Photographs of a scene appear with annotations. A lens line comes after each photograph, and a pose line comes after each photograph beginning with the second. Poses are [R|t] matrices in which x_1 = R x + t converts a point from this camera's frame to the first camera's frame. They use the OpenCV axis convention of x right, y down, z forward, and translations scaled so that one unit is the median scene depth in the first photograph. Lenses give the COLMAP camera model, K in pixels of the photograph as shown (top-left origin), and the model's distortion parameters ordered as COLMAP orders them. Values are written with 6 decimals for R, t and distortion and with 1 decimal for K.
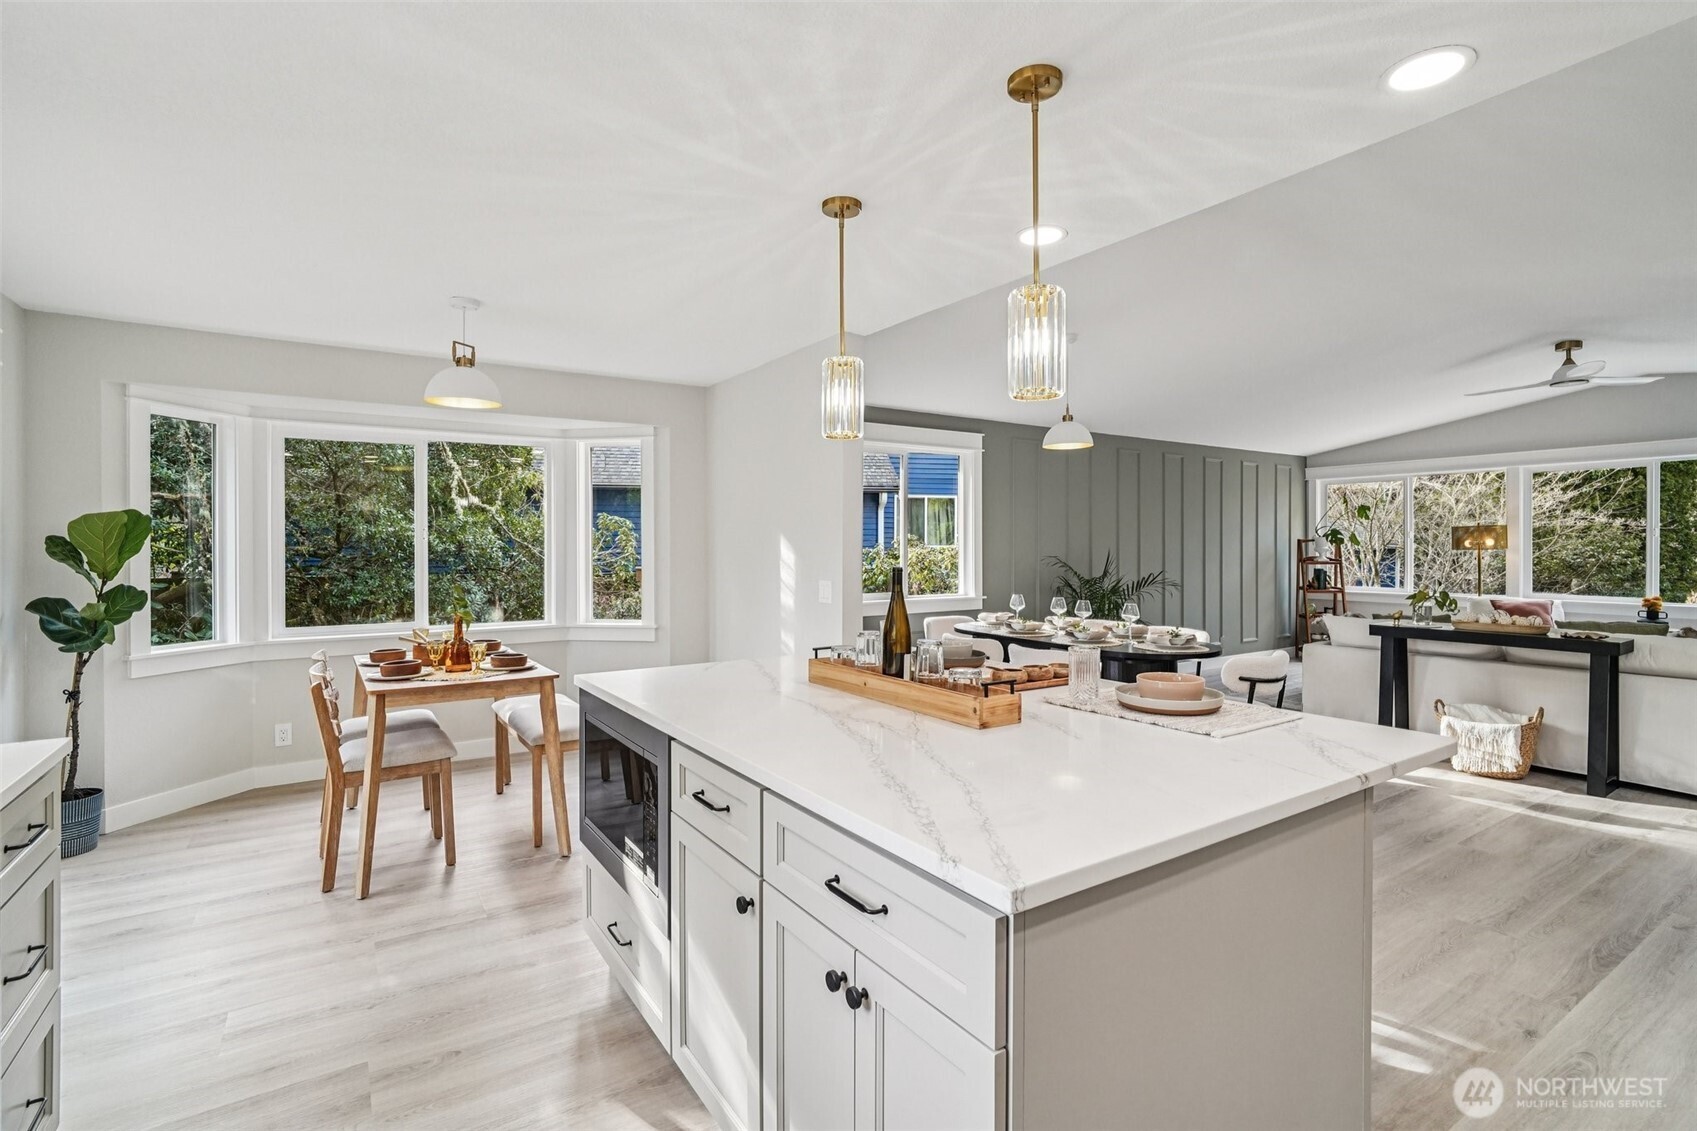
lens RADIAL K [[794.8, 0, 843.4], [0, 794.8, 558.8], [0, 0, 1]] dist [-0.001334, -0.000086]
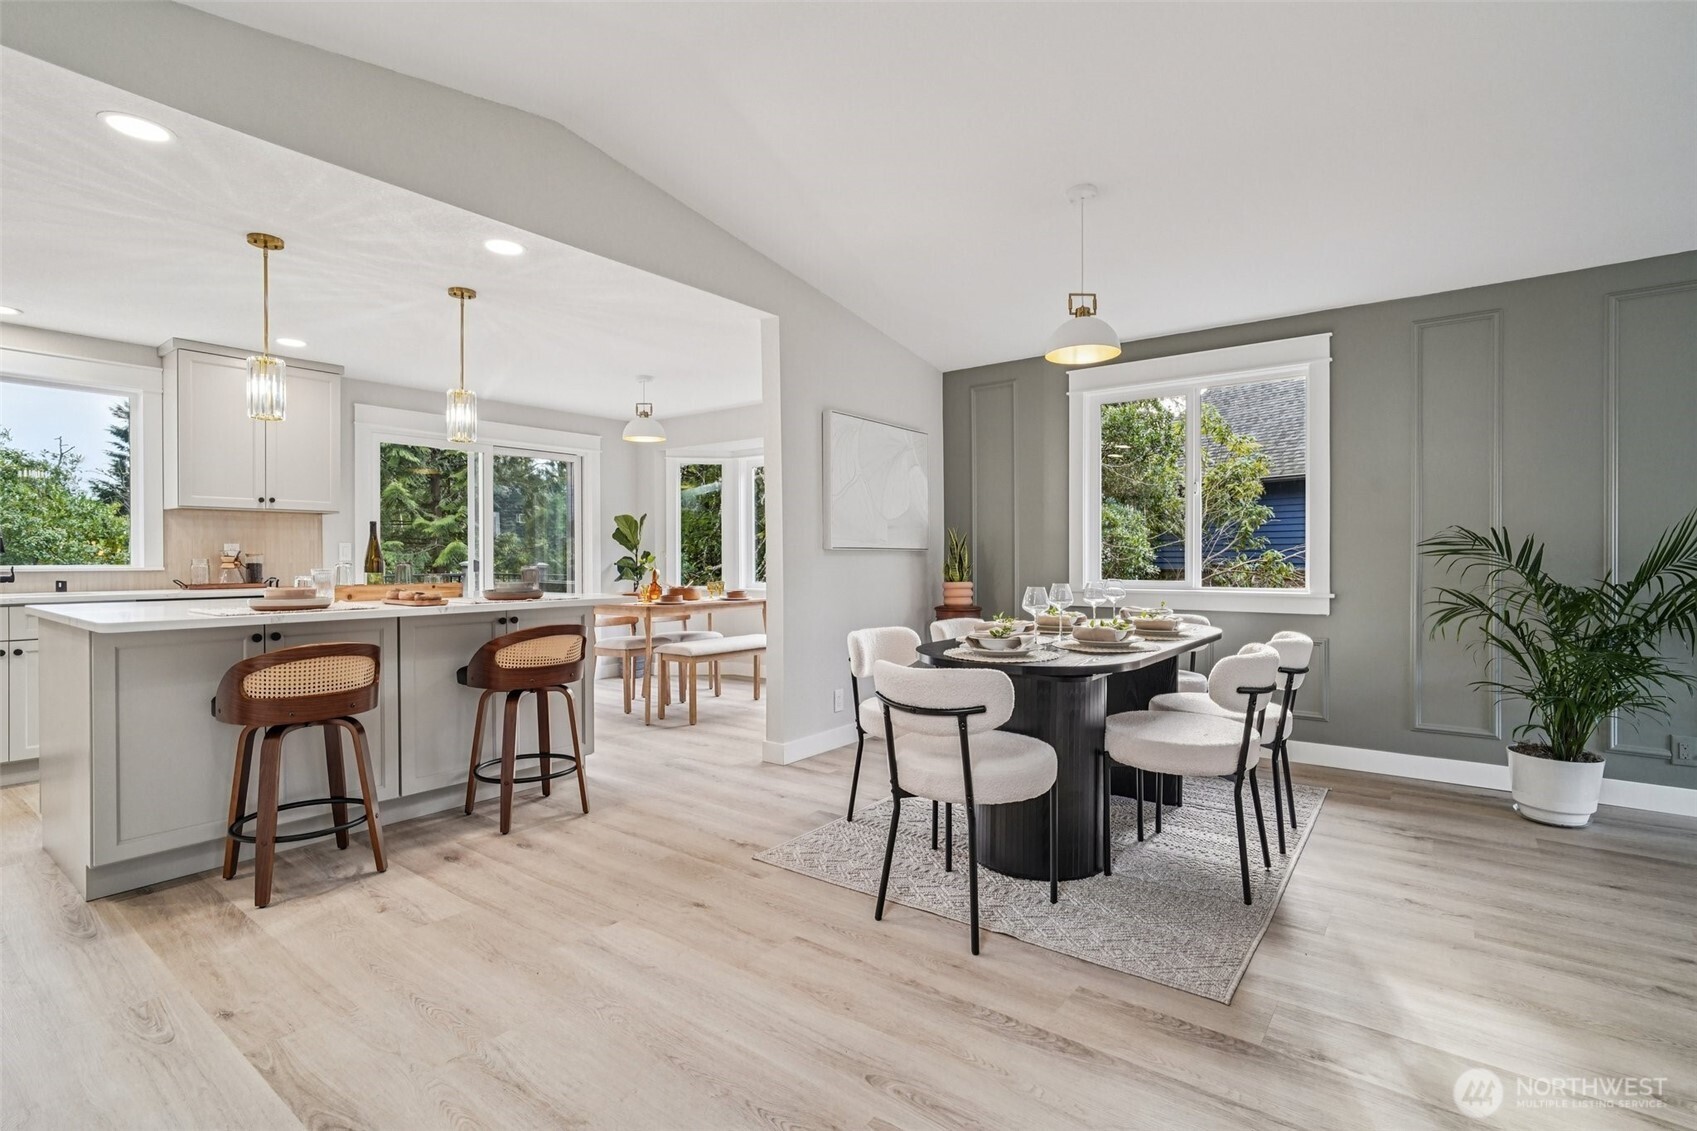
lens RADIAL K [[794.8, 0, 843.4], [0, 794.8, 558.8], [0, 0, 1]] dist [-0.001334, -0.000086]
pose [[0.337526, 0.007116, -0.941289, 0.962510], [-0.011256, 0.999930, 0.003523, 0.033416], [0.941249, 0.009407, 0.337582, 0.668046]]
